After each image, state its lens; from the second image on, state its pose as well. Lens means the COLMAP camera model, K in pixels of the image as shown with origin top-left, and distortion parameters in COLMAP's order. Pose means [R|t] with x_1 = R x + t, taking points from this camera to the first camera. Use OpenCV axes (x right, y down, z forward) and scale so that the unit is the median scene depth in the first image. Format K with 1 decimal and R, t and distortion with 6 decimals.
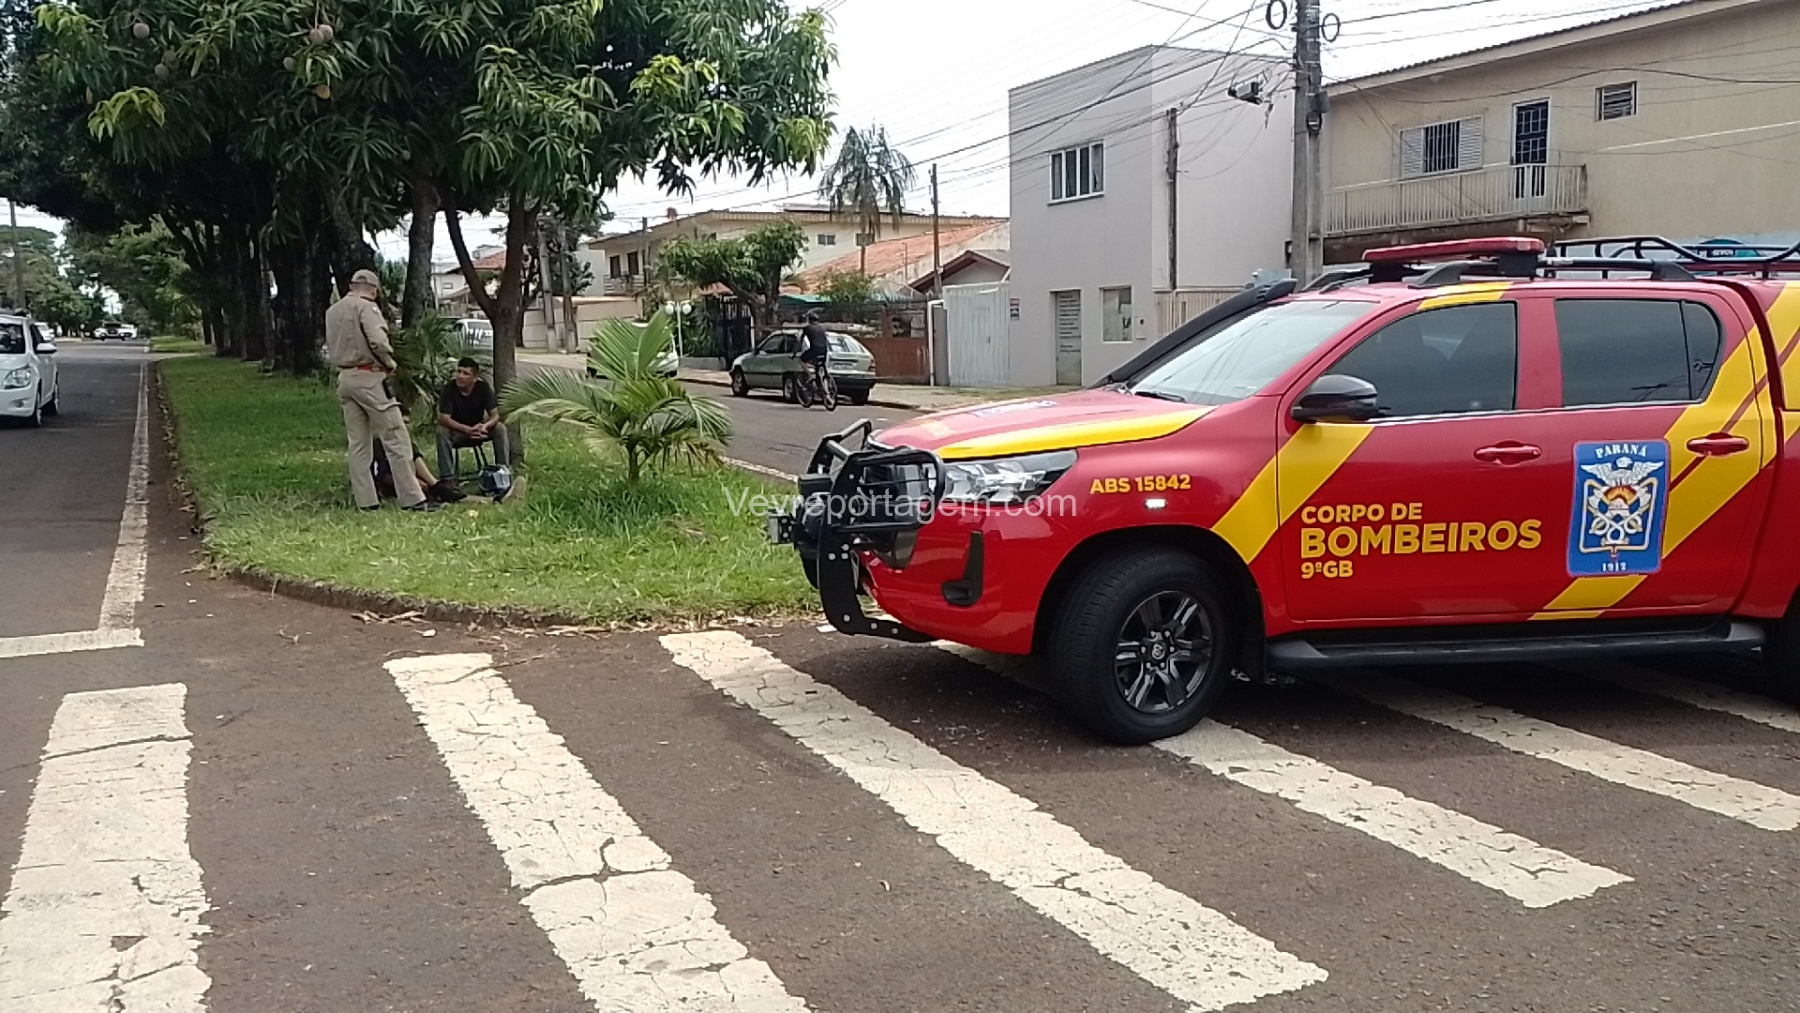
lens RADIAL K [[1368.0, 0, 898.5], [0, 1368.0, 504.0], [0, 0, 1]] dist [0.072722, -0.097595]
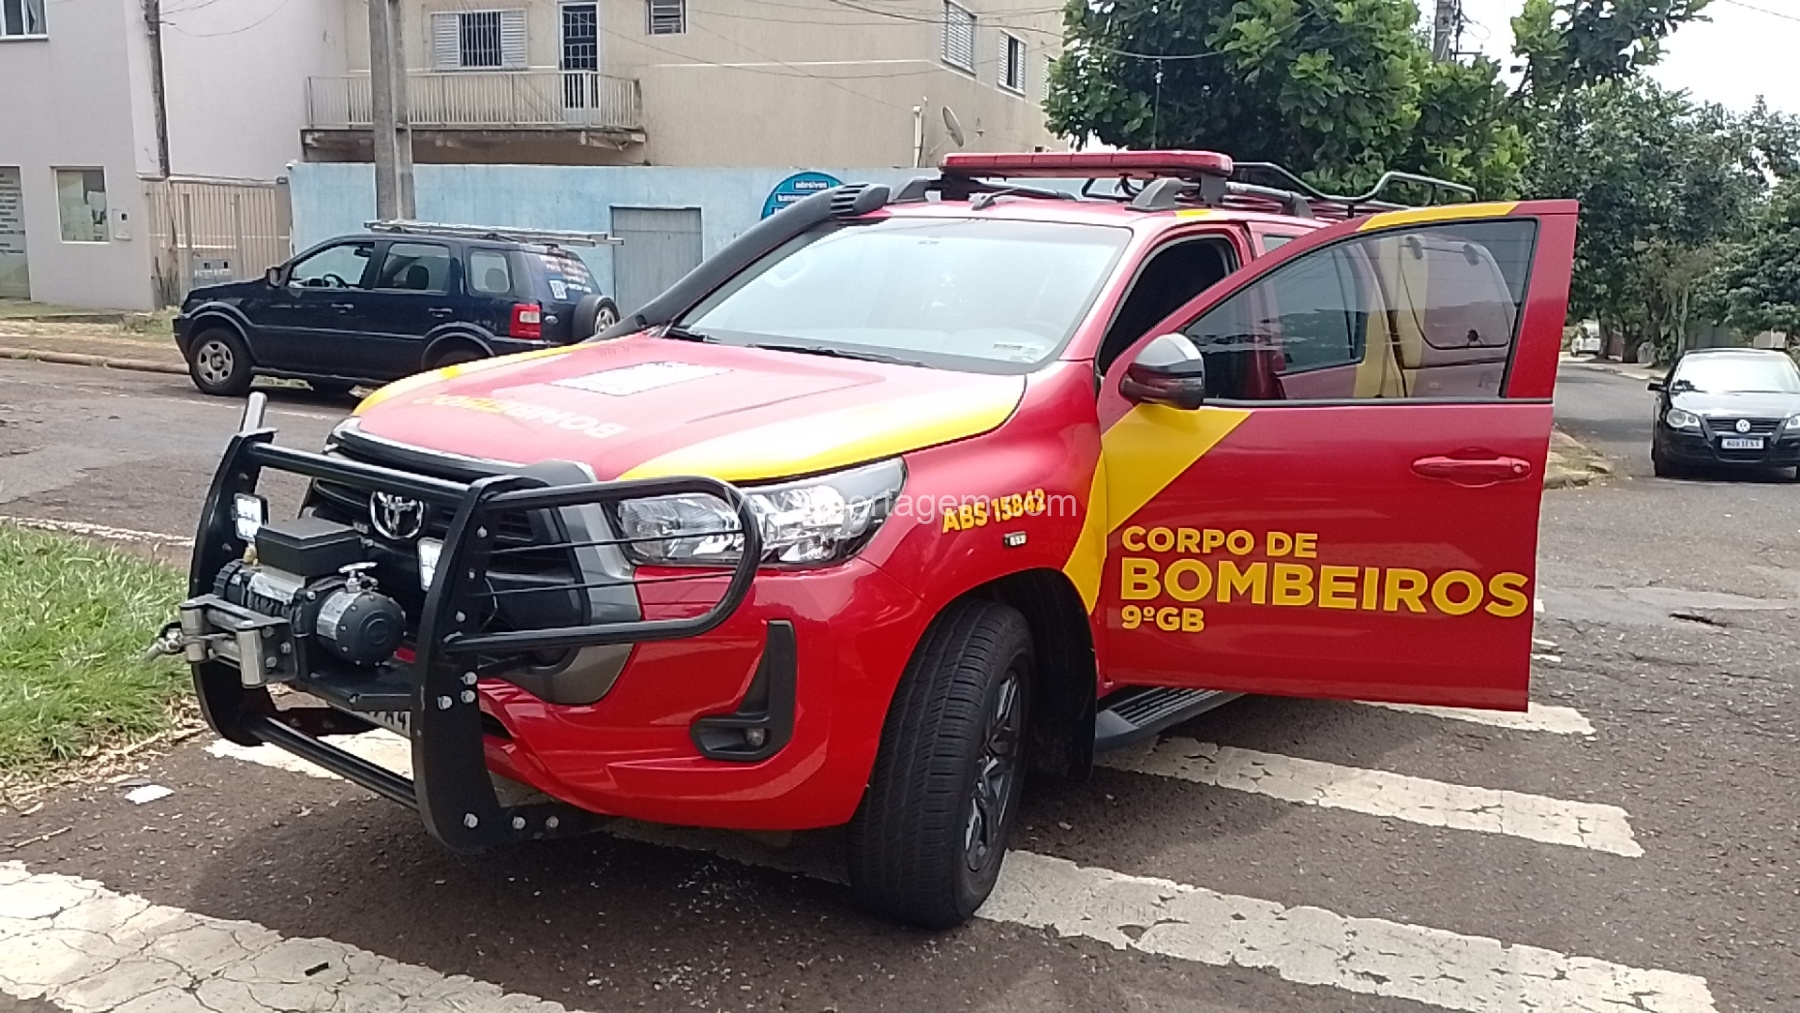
lens RADIAL K [[1388.1, 0, 901.0], [0, 1388.1, 609.1], [0, 0, 1]] dist [0.004020, -0.003682]
pose [[0.738223, -0.128133, 0.662276, -0.203445], [0.038607, 0.988210, 0.148158, -0.052181], [-0.673451, -0.083805, 0.734466, 0.441459]]
